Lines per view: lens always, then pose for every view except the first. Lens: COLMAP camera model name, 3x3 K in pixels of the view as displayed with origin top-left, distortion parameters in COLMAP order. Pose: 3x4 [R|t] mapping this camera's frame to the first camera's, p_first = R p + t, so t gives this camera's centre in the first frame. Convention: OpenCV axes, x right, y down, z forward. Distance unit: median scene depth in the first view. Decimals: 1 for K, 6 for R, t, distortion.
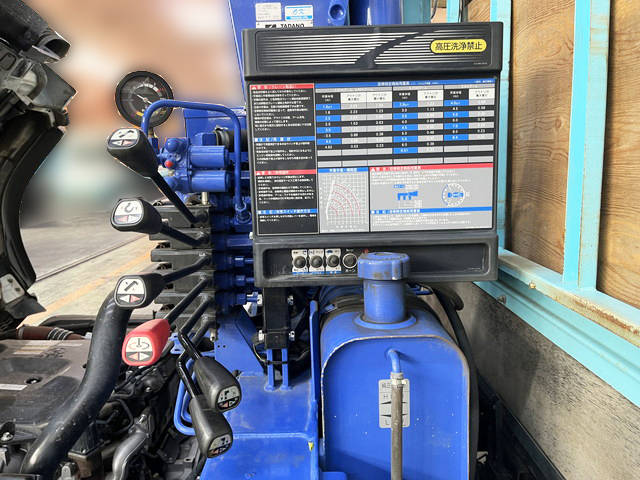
lens RADIAL K [[479.8, 0, 323.7], [0, 479.8, 243.3], [0, 0, 1]] dist [0.041962, -0.024332]
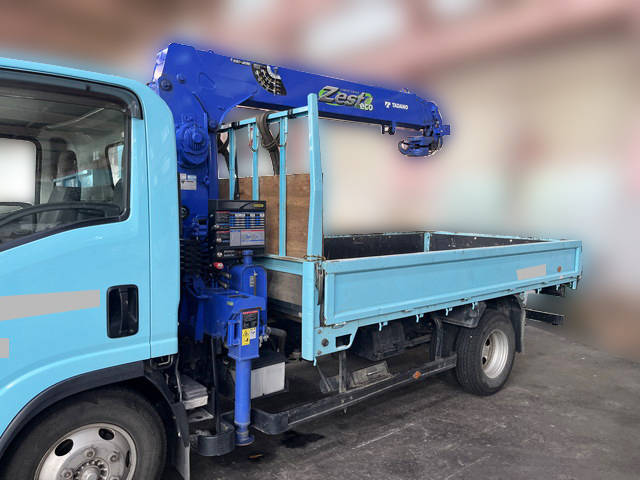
lens RADIAL K [[479.8, 0, 320.8], [0, 479.8, 240.8], [0, 0, 1]] dist [0.041962, -0.024332]
pose [[0.772884, -0.008431, 0.634492, -2.121324], [0.071222, 0.994746, -0.073539, 0.305037], [-0.630538, 0.102027, 0.769423, -2.810408]]
